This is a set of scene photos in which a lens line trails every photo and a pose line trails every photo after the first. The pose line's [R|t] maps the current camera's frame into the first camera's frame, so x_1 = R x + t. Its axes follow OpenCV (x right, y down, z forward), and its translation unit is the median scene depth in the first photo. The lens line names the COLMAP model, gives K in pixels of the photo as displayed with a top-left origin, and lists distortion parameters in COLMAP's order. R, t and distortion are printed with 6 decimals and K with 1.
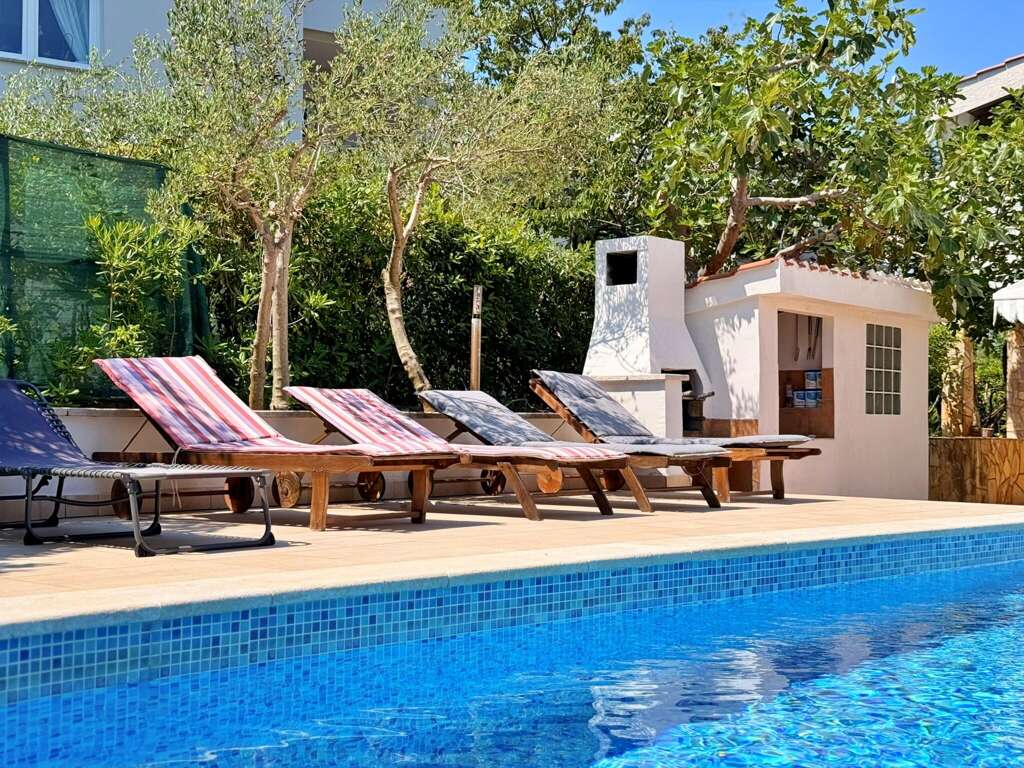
lens RADIAL K [[1435.9, 0, 512.0], [0, 1435.9, 384.0], [0, 0, 1]] dist [0.159264, -0.086516]
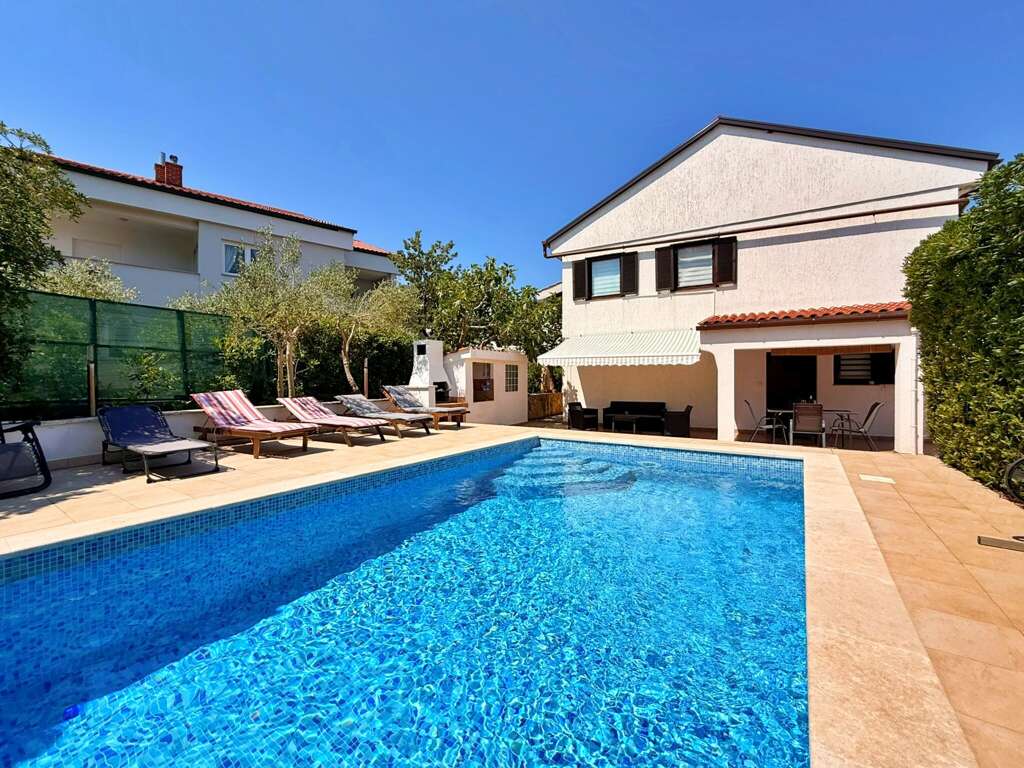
lens RADIAL K [[419.0, 0, 509.6], [0, 419.0, 384.3], [0, 0, 1]] dist [-0.001031, 0.000250]
pose [[0.989768, -0.016224, 0.141760, 0.136526], [0.010552, 0.999117, 0.040670, -0.040697], [-0.142294, -0.038758, 0.989065, 0.067395]]
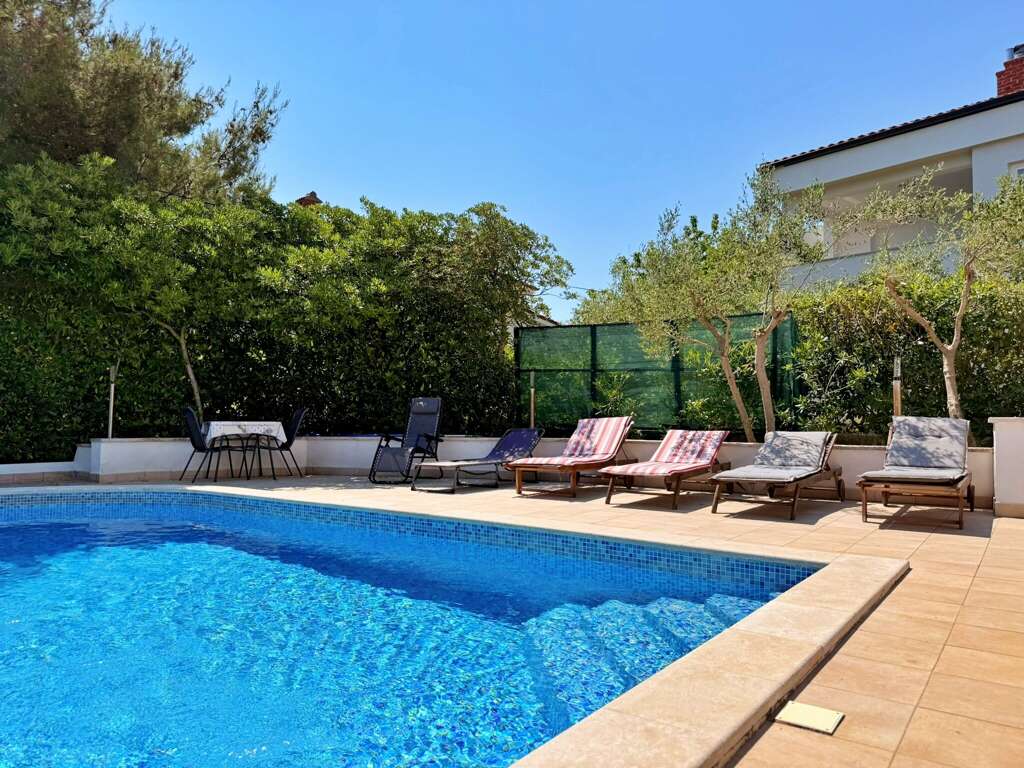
lens RADIAL K [[717.8, 0, 517.0], [0, 717.8, 385.1], [0, 0, 1]] dist [0.088439, -0.112201]
pose [[0.119142, -0.053489, -0.991435, 0.595676], [0.021668, 0.998450, -0.051264, -0.010424], [0.992641, -0.015375, 0.120116, 0.478142]]
